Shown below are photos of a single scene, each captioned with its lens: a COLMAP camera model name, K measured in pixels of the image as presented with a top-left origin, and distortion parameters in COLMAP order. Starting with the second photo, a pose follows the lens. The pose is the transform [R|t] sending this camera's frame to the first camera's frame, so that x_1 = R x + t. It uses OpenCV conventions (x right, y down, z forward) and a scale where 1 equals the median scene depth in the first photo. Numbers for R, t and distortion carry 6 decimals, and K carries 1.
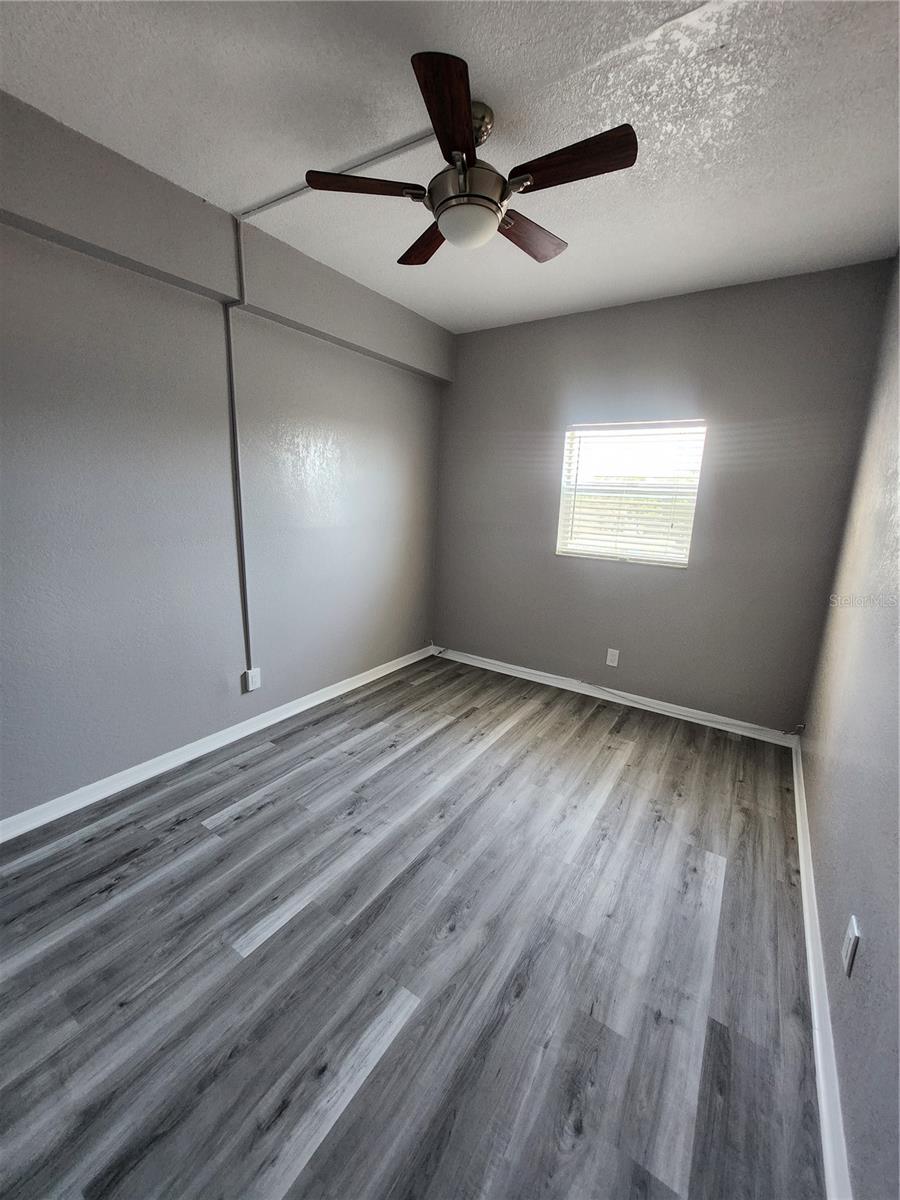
lens RADIAL K [[476.1, 0, 441.7], [0, 476.1, 599.3], [0, 0, 1]] dist [-0.005948, 0.003529]
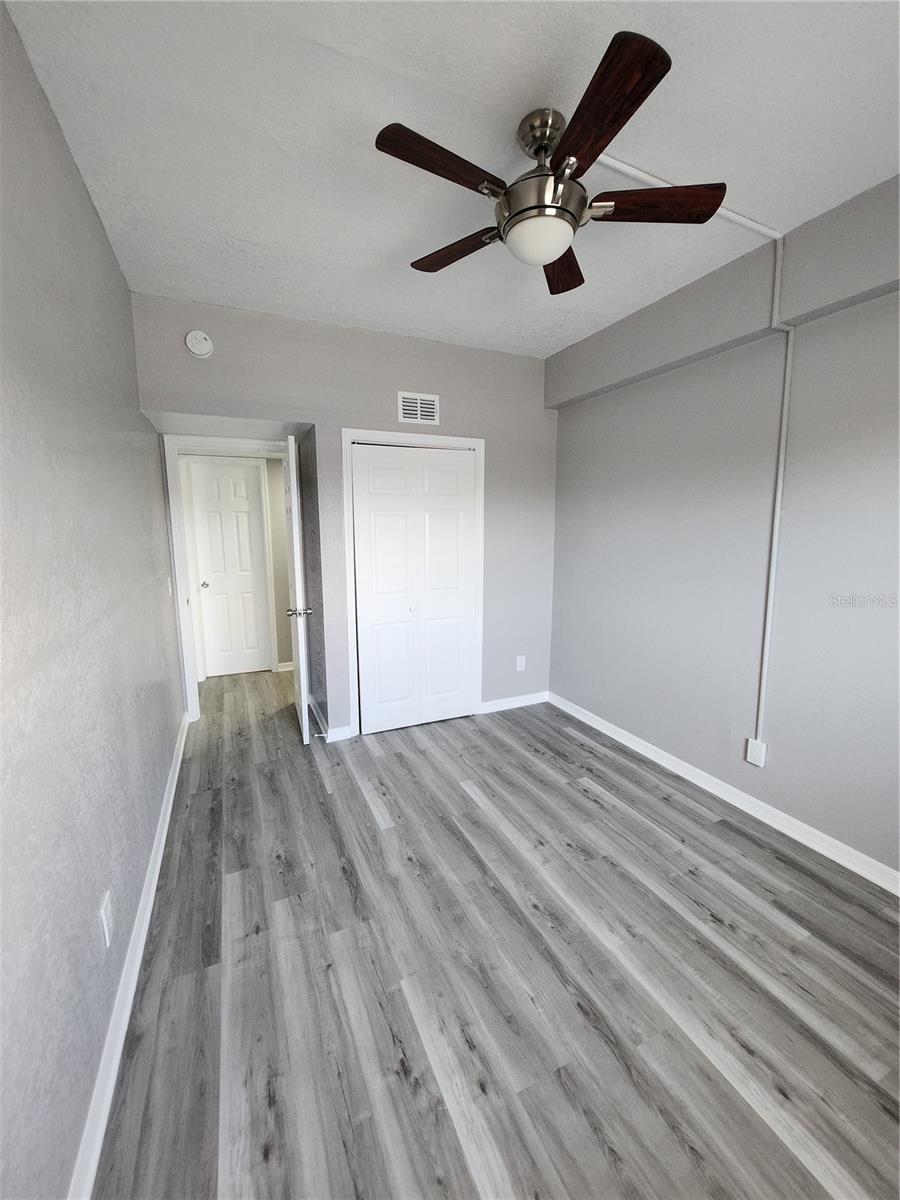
lens RADIAL K [[476.1, 0, 449.0], [0, 476.1, 597.2], [0, 0, 1]] dist [-0.005948, 0.003529]
pose [[-0.516043, 0.096942, -0.851059, 0.831087], [-0.202210, 0.951705, 0.231017, -0.256867], [0.832353, 0.291307, -0.471518, 1.237639]]
